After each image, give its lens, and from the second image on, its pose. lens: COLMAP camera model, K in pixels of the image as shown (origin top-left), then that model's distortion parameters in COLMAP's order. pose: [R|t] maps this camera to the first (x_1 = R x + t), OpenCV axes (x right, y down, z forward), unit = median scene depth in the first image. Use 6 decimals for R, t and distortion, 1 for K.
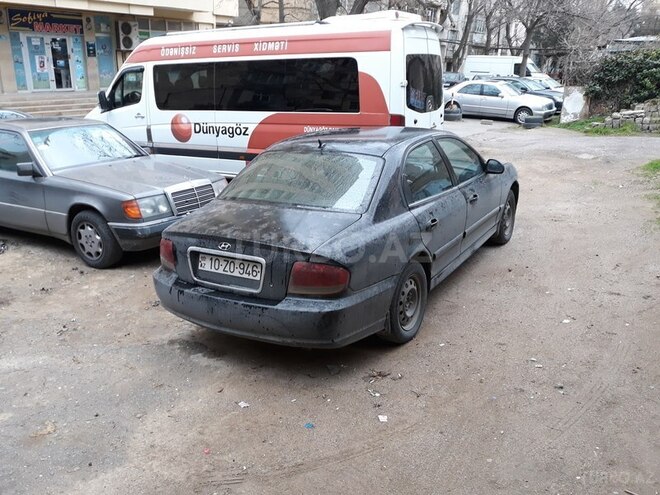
lens RADIAL K [[537.4, 0, 330.2], [0, 537.4, 250.3], [0, 0, 1]] dist [0.024132, -0.070701]
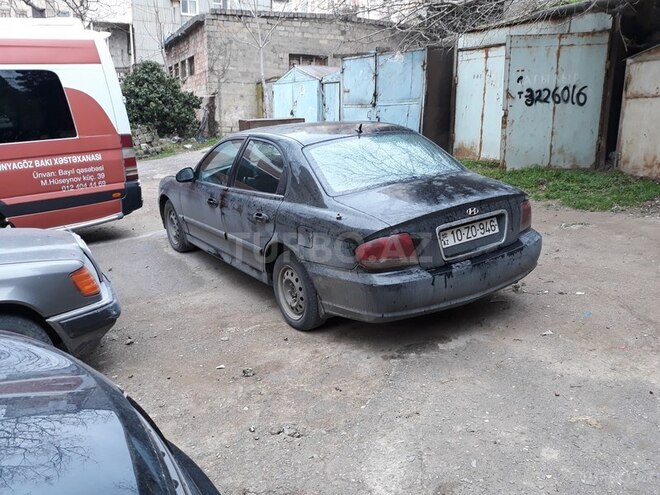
lens RADIAL K [[537.4, 0, 329.7], [0, 537.4, 245.9], [0, 0, 1]] dist [0.024132, -0.070701]
pose [[0.435854, -0.239902, 0.867455, -1.184962], [0.321526, 0.941723, 0.098890, -0.130939], [-0.840626, 0.235808, 0.487588, 0.725284]]
